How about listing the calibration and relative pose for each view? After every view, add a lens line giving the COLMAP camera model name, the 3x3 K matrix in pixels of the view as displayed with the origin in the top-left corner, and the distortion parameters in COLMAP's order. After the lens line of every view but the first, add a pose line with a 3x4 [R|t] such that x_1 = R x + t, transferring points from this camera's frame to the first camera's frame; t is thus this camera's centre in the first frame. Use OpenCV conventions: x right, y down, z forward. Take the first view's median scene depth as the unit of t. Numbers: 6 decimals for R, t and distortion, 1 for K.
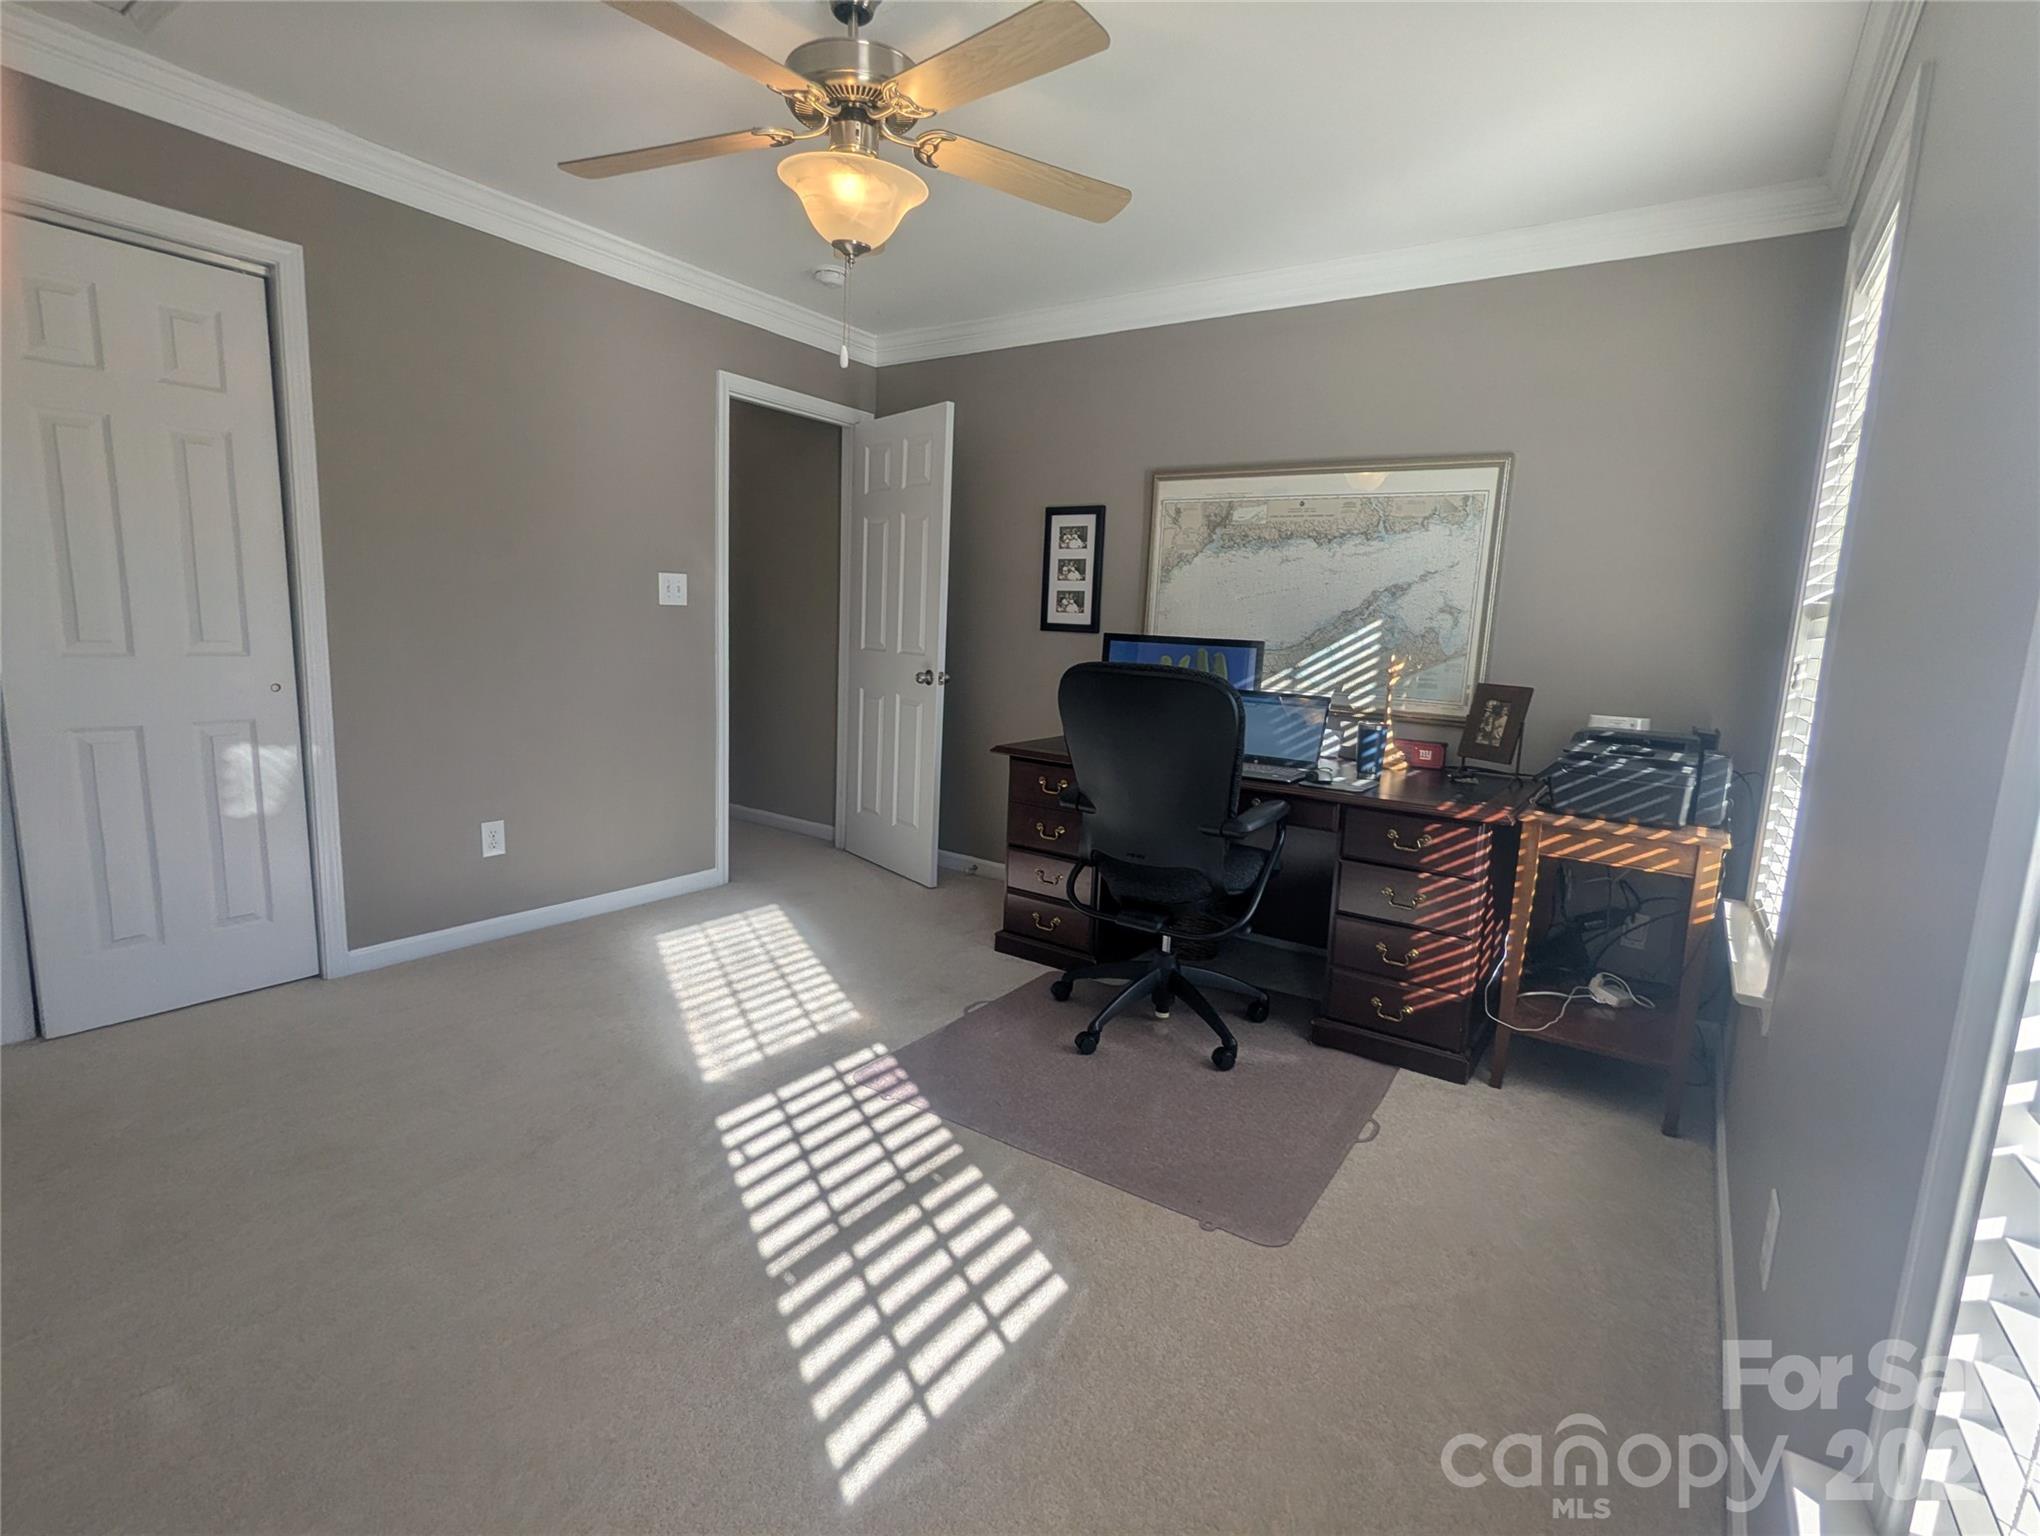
lens RADIAL K [[966.5, 0, 1013.5], [0, 966.5, 768.4], [0, 0, 1]] dist [0.000820, -0.000249]
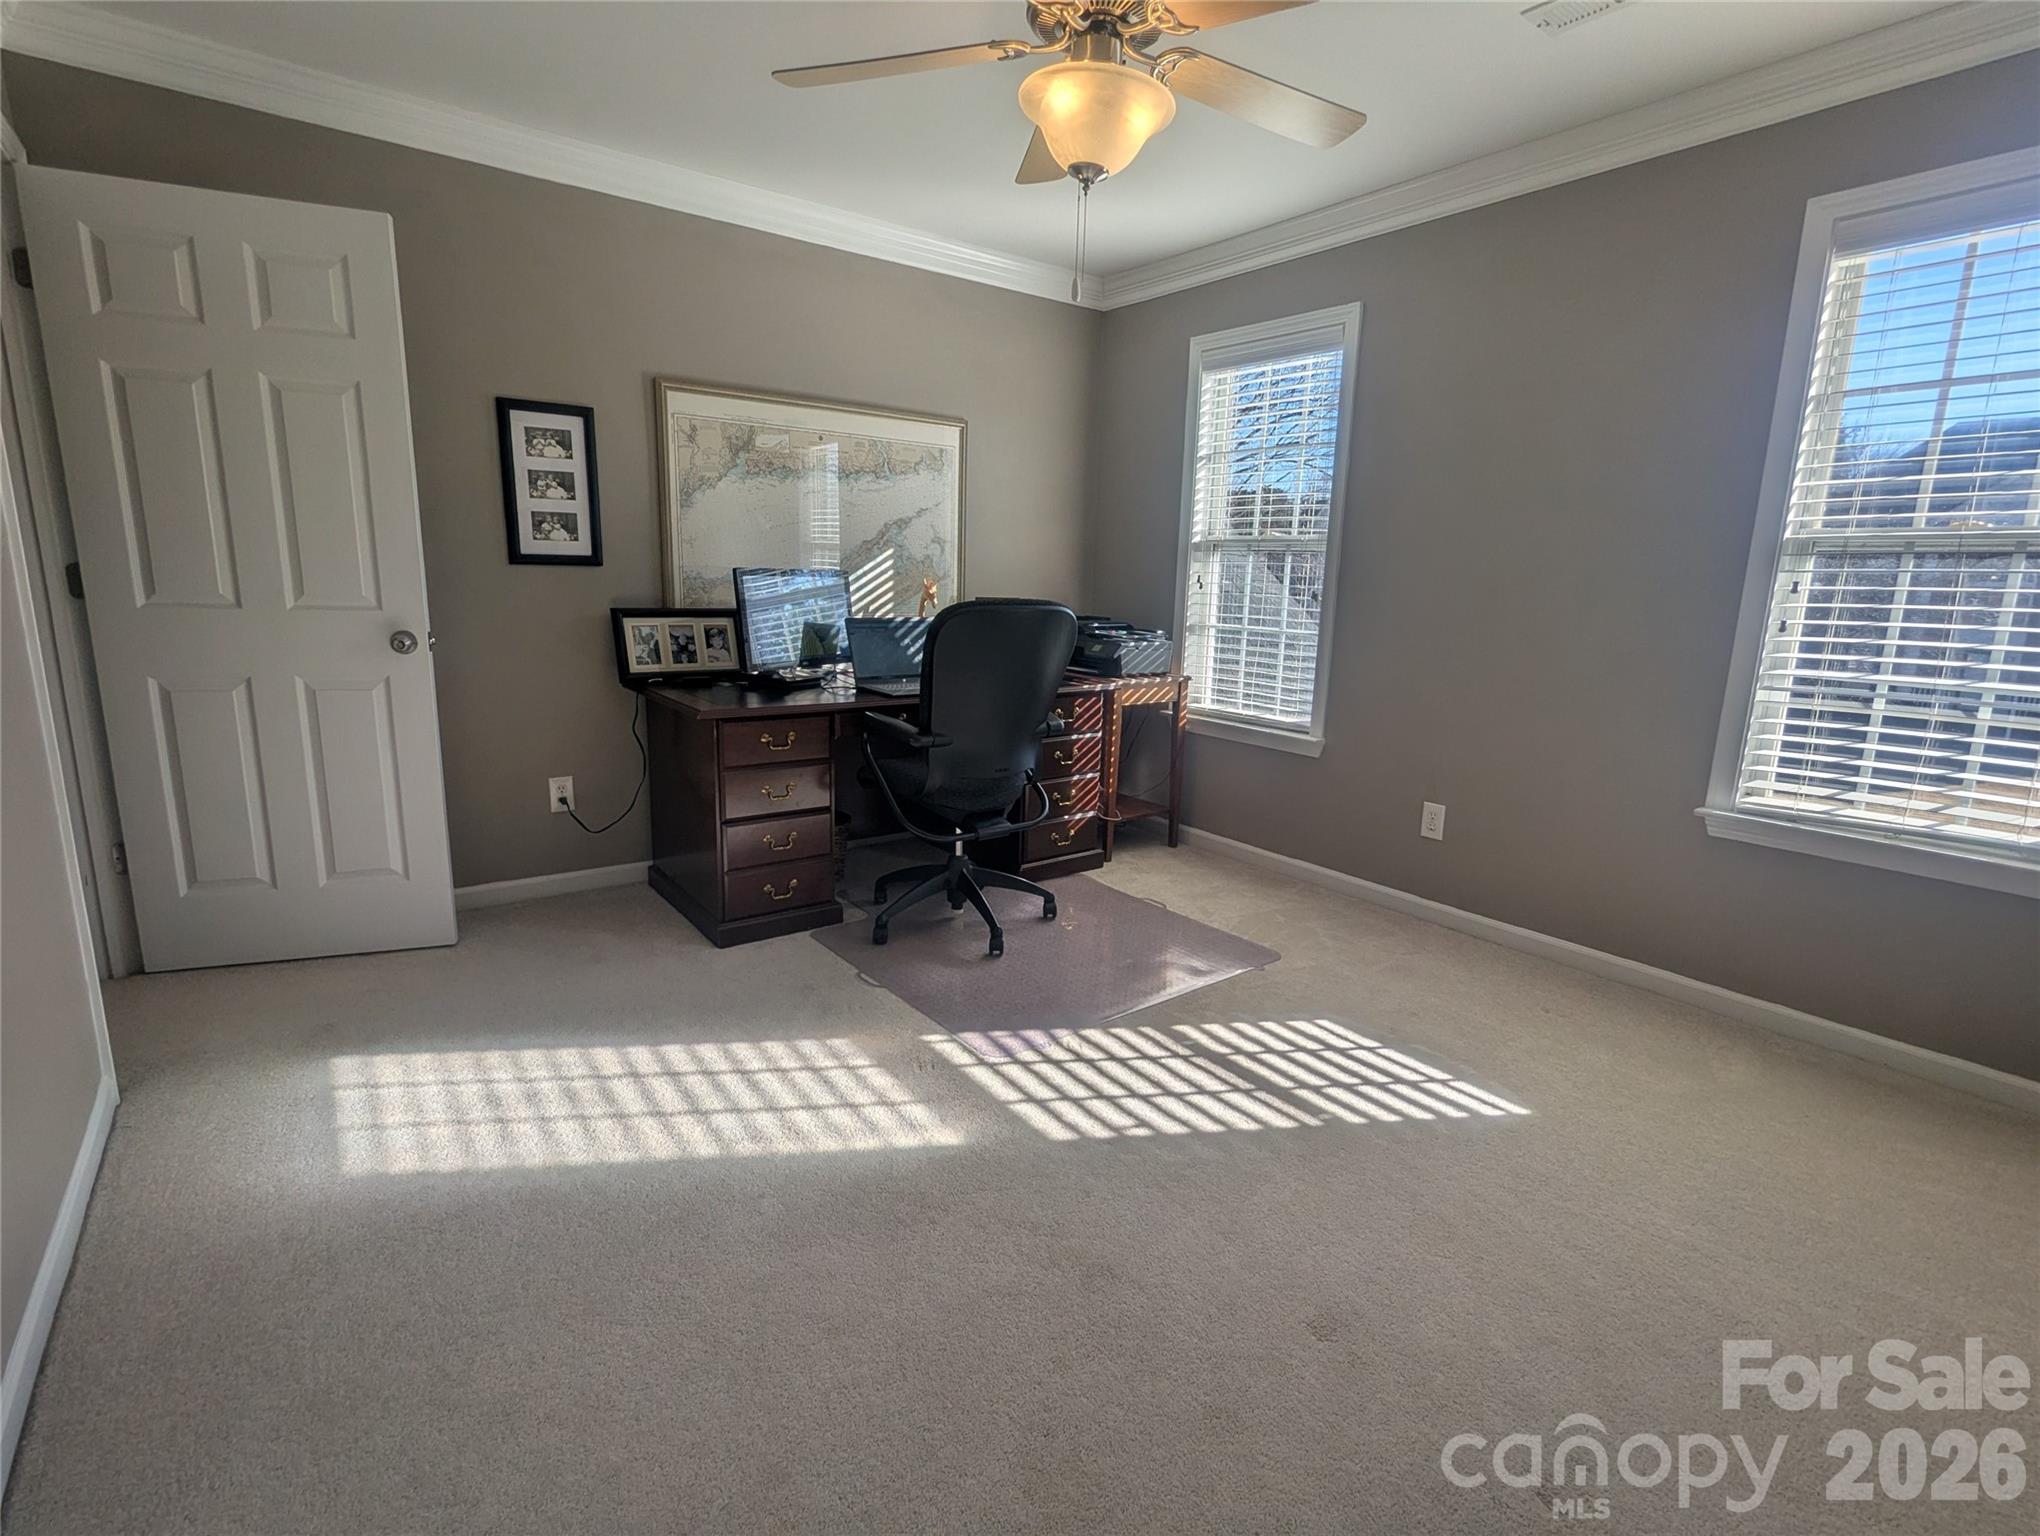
lens RADIAL K [[966.5, 0, 1013.5], [0, 966.5, 768.4], [0, 0, 1]] dist [0.000820, -0.000249]
pose [[0.314126, -0.228933, 0.921365, -0.751096], [0.130897, 0.971666, 0.196804, -0.109820], [-0.940314, 0.058783, 0.335193, 0.499999]]
